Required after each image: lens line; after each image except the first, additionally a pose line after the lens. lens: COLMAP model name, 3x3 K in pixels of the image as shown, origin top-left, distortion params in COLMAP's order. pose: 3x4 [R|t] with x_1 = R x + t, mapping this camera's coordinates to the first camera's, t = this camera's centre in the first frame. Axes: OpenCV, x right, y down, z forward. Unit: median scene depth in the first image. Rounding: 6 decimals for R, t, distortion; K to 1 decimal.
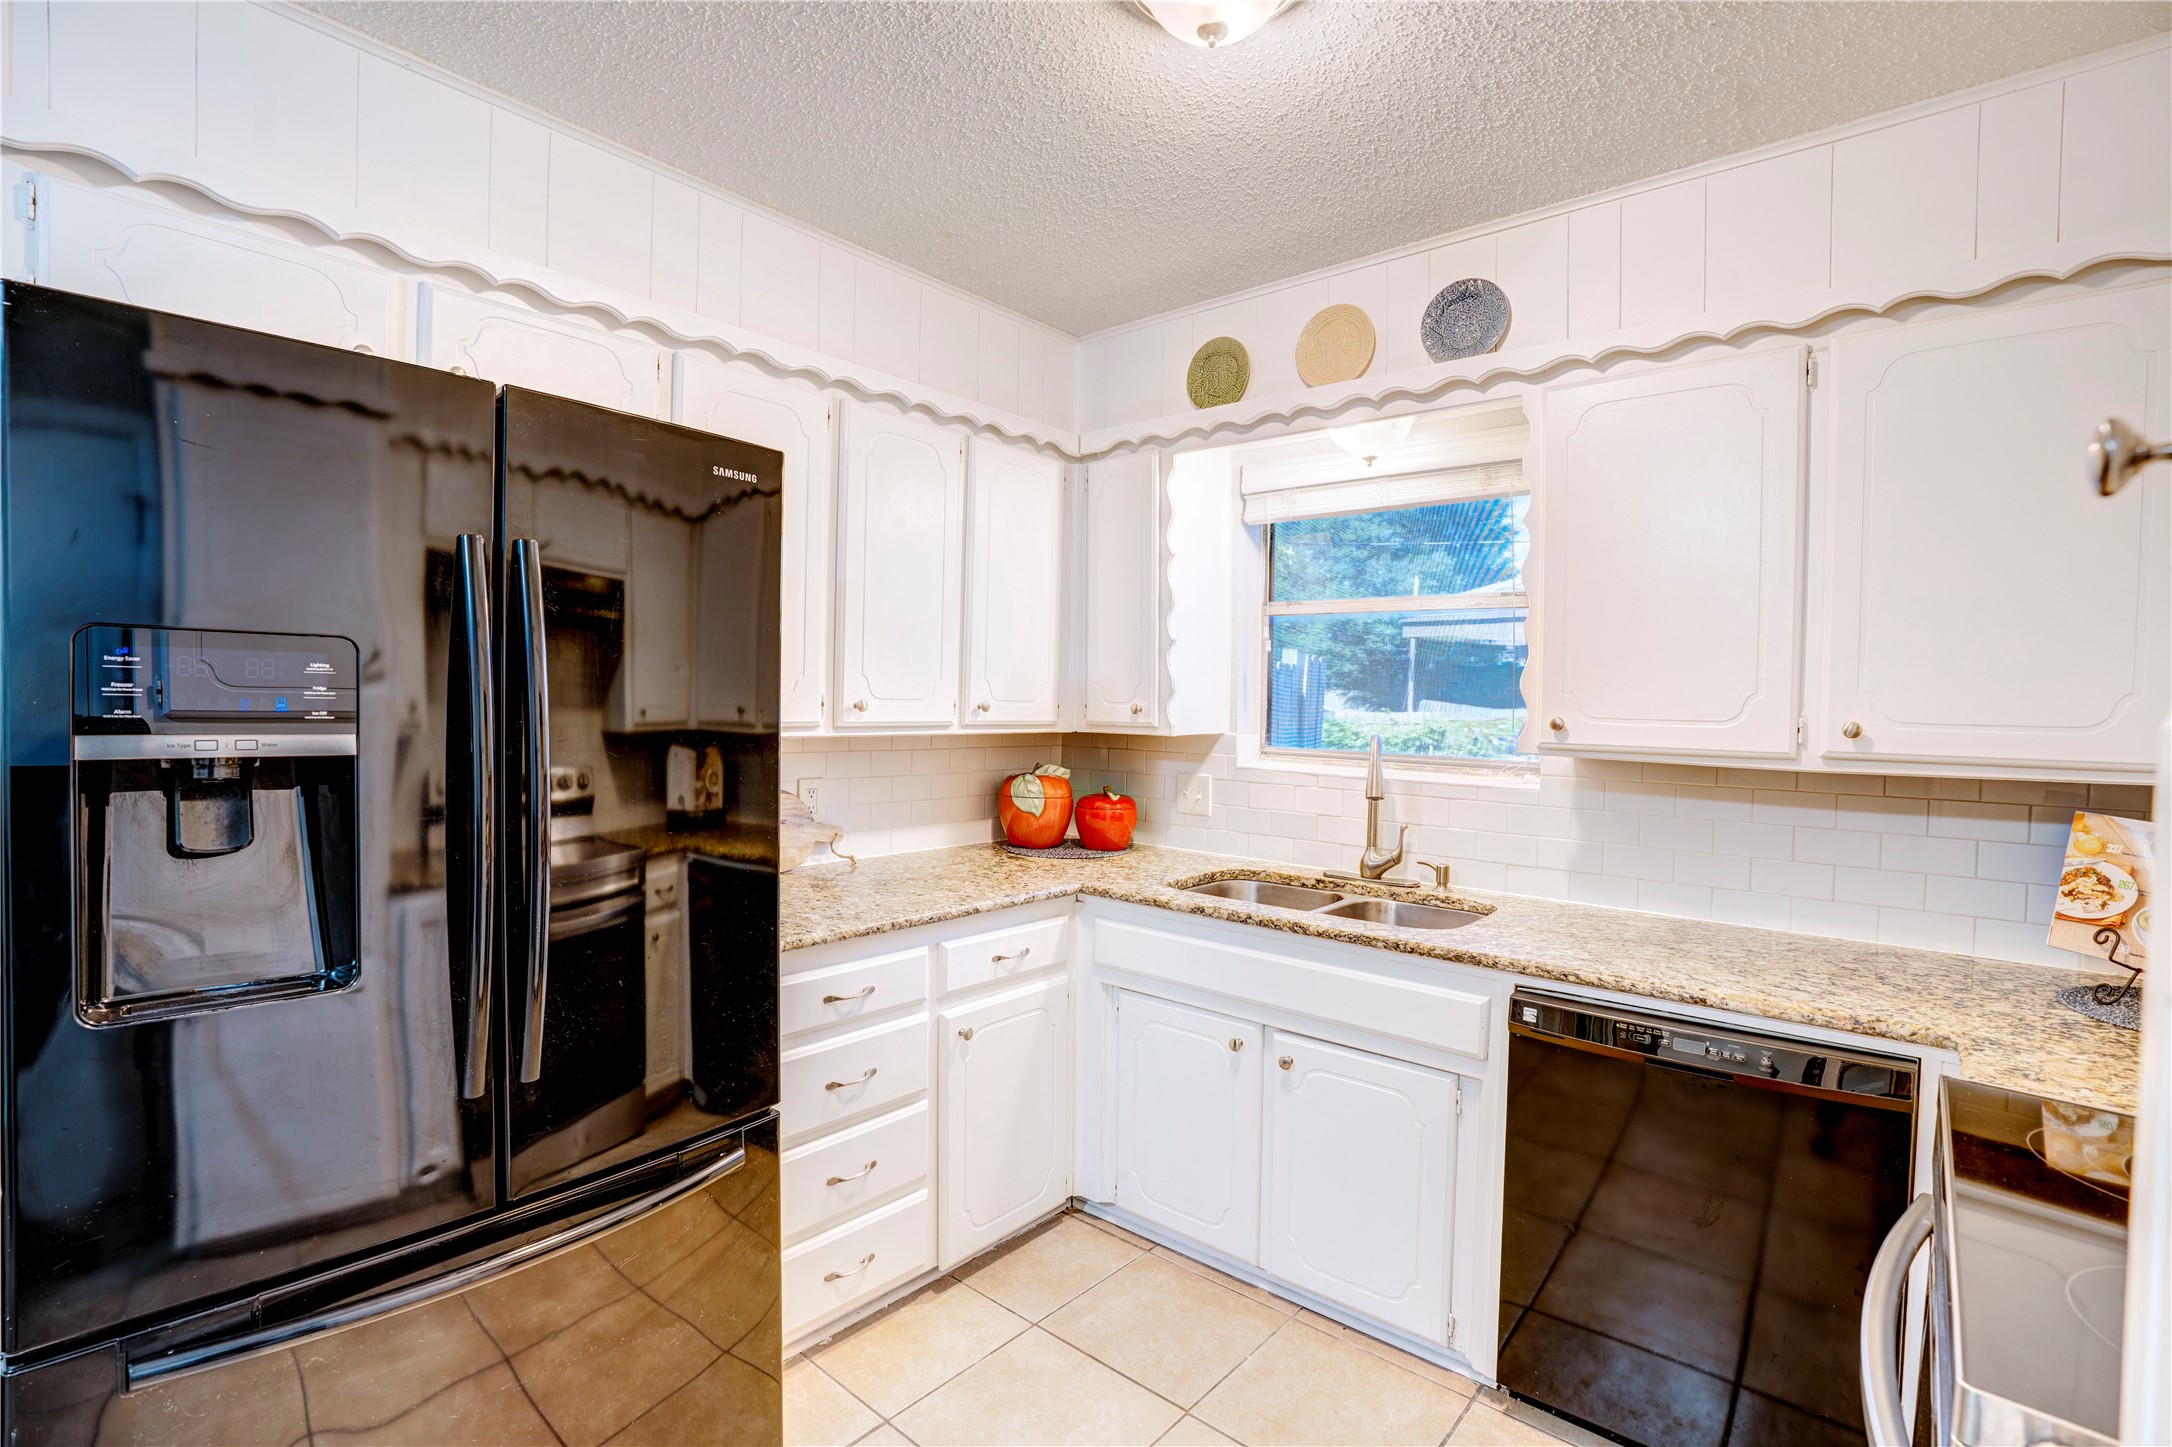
lens RADIAL K [[1011.6, 0, 1076.1], [0, 1011.6, 727.0], [0, 0, 1]] dist [-0.069735, 0.027416]
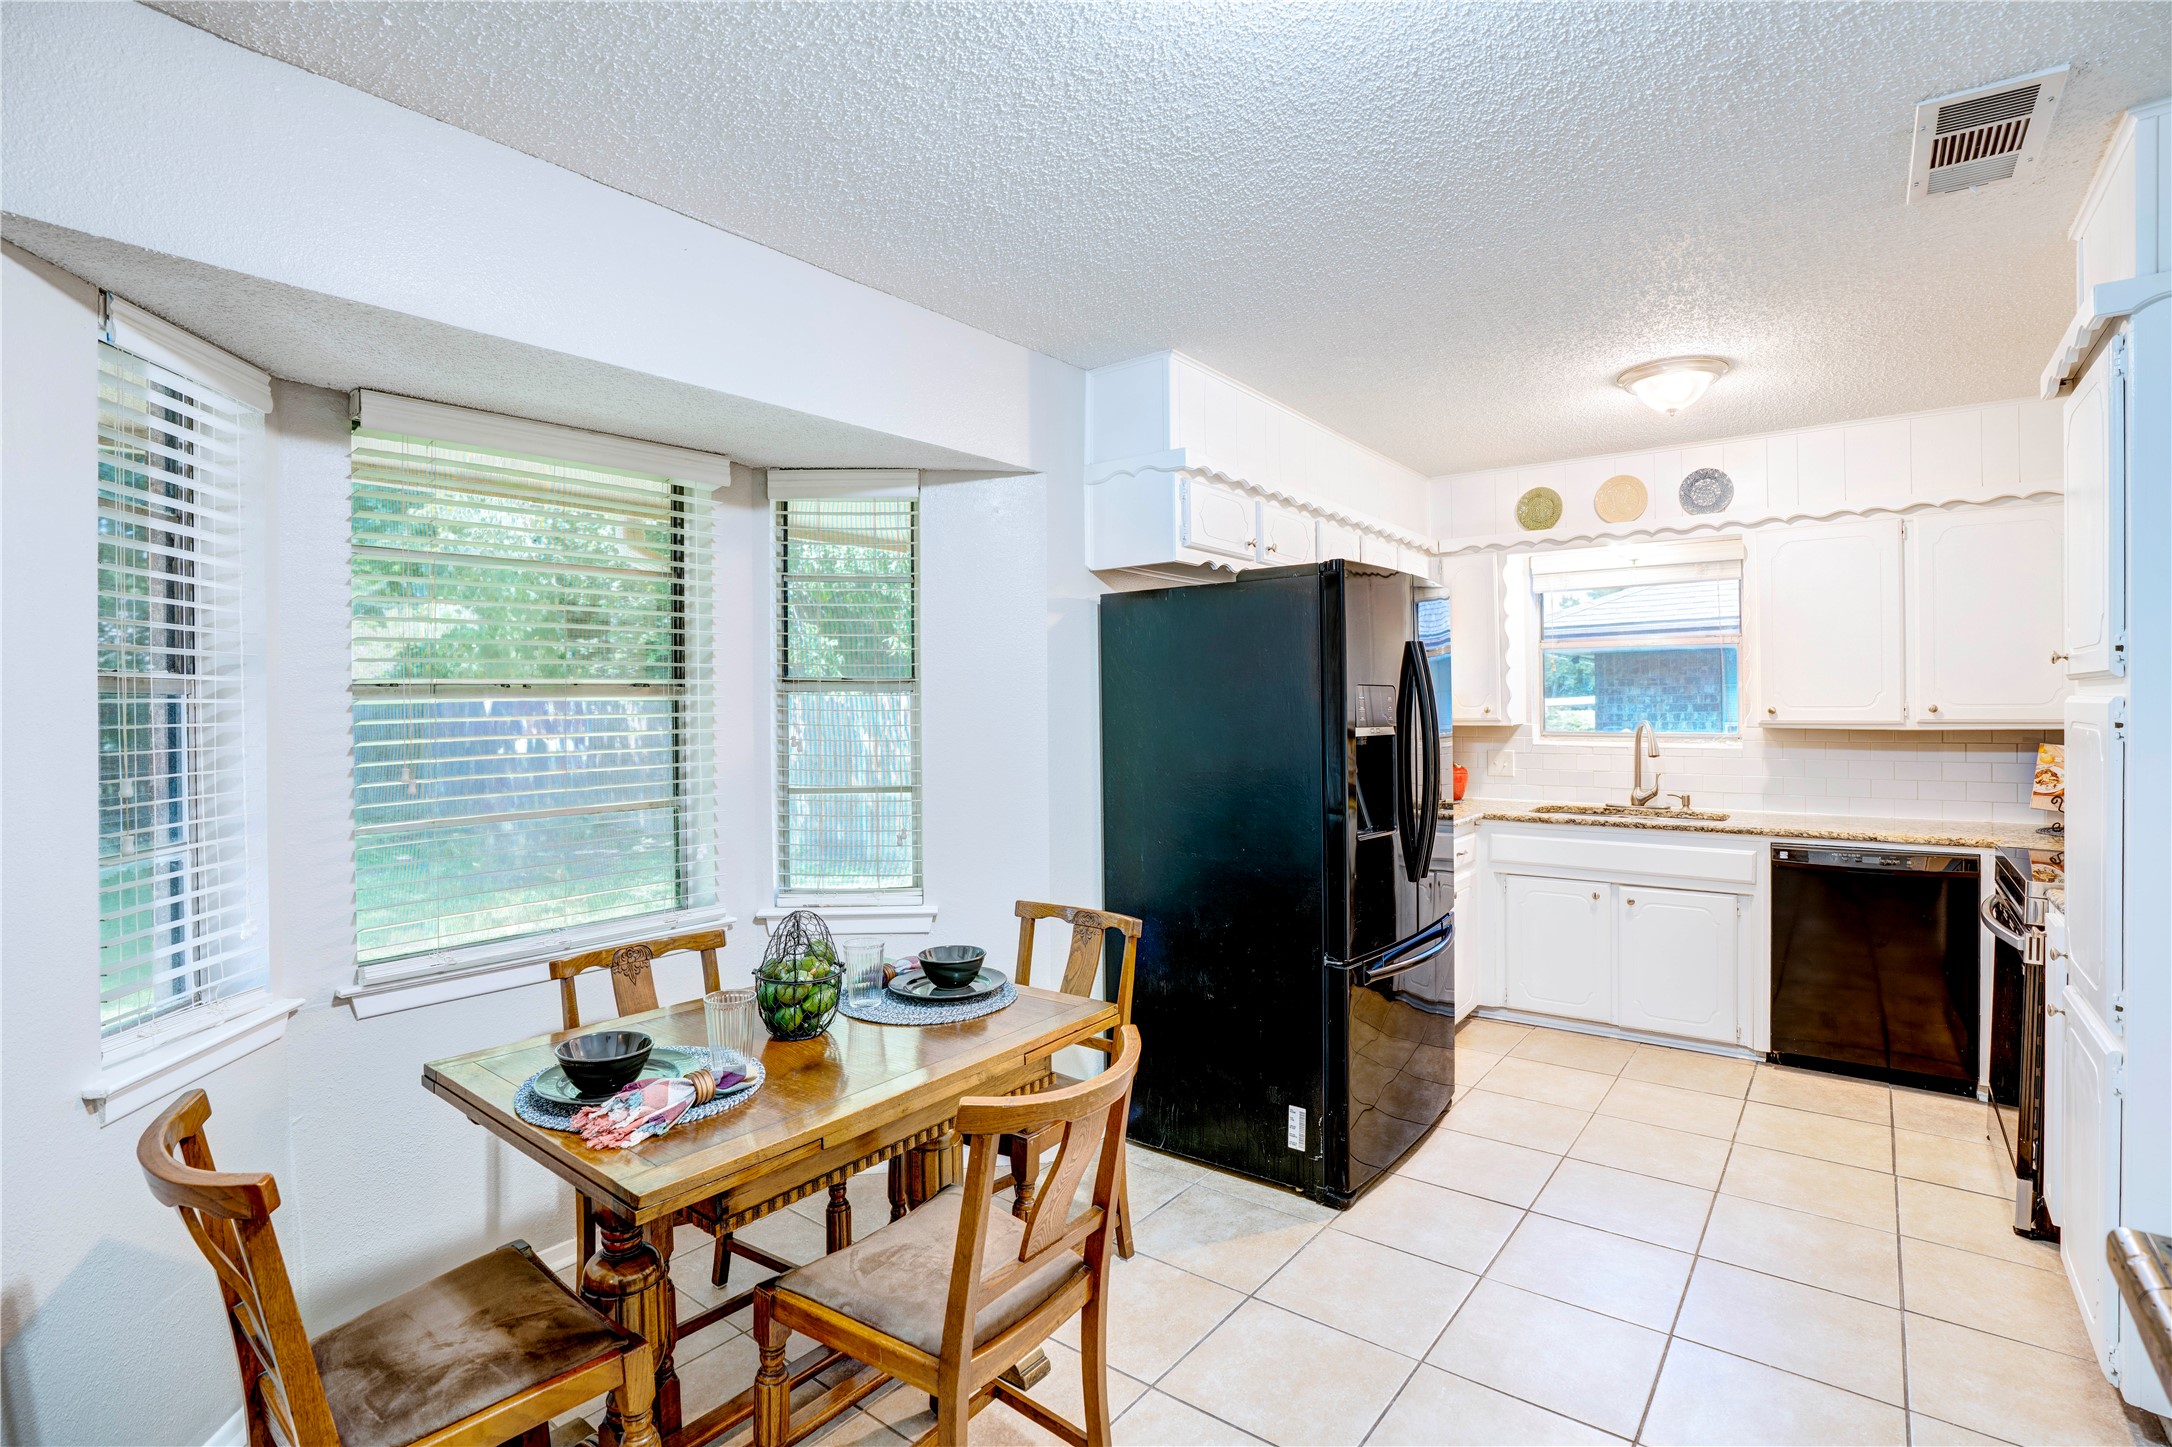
lens RADIAL K [[1049.0, 0, 1079.4], [0, 1049.0, 718.9], [0, 0, 1]] dist [-0.059999, 0.028607]
pose [[0.997874, -0.032119, 0.056703, -0.902420], [0.032813, 0.999397, -0.011357, -0.008229], [-0.056304, 0.013194, 0.998326, -0.837302]]
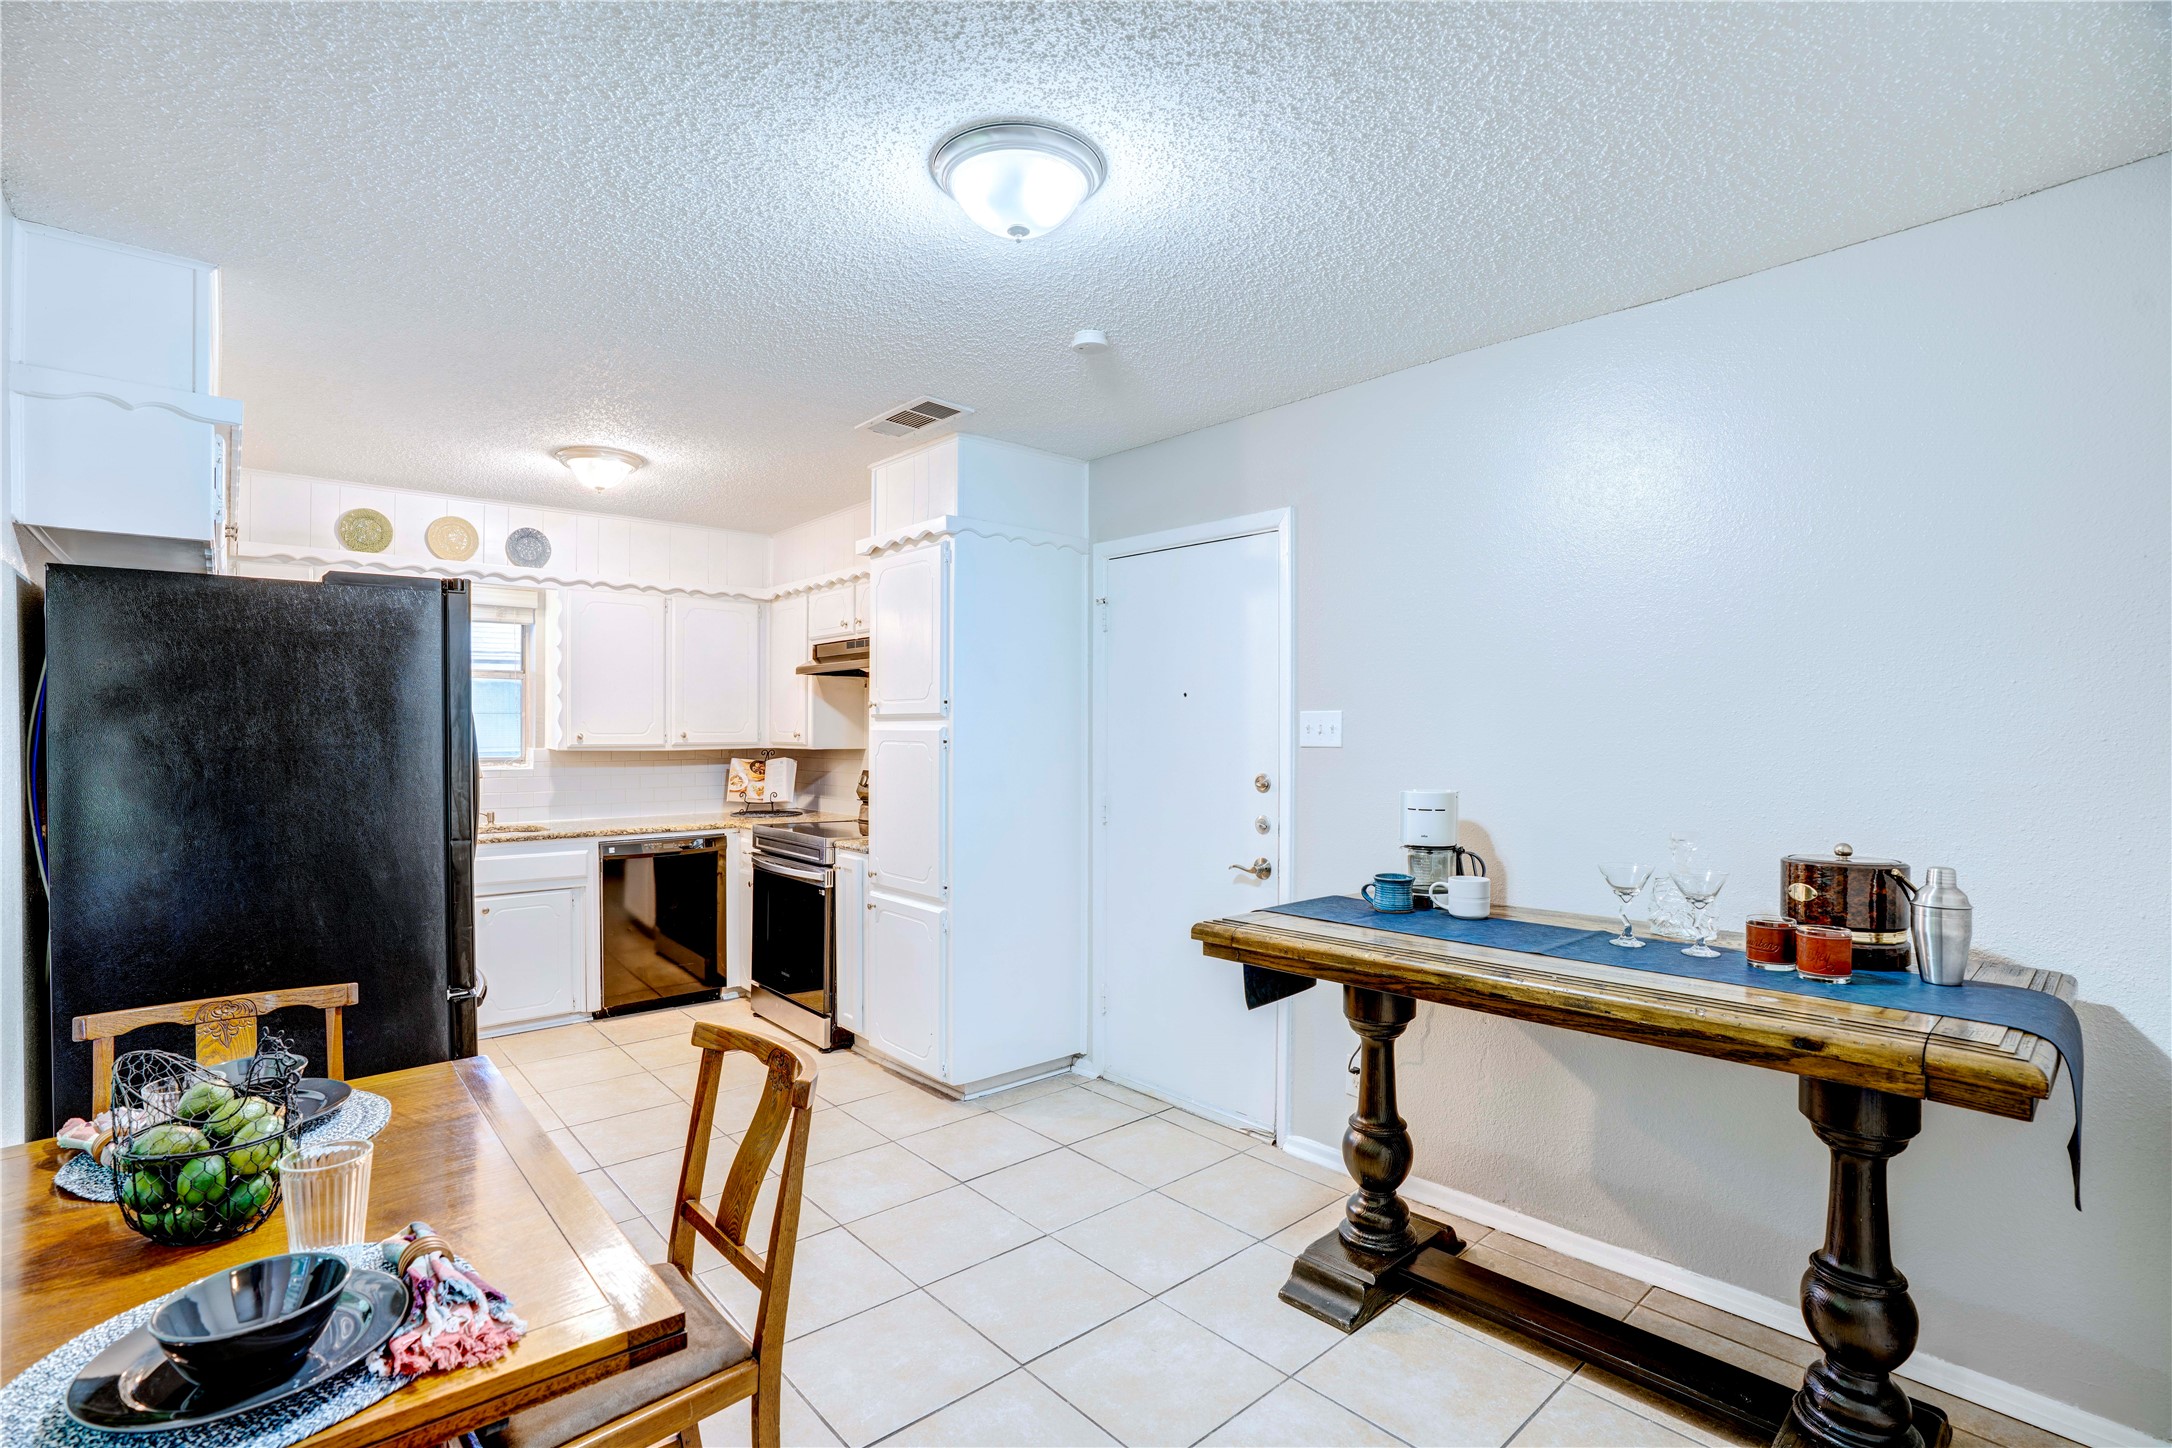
lens RADIAL K [[1011.6, 0, 1076.1], [0, 1011.6, 727.5], [0, 0, 1]] dist [-0.069735, 0.027416]
pose [[0.148919, -0.021670, 0.988612, -1.583779], [0.028635, 0.999435, 0.017594, -0.030817], [-0.988435, 0.025689, 0.149455, -0.479322]]
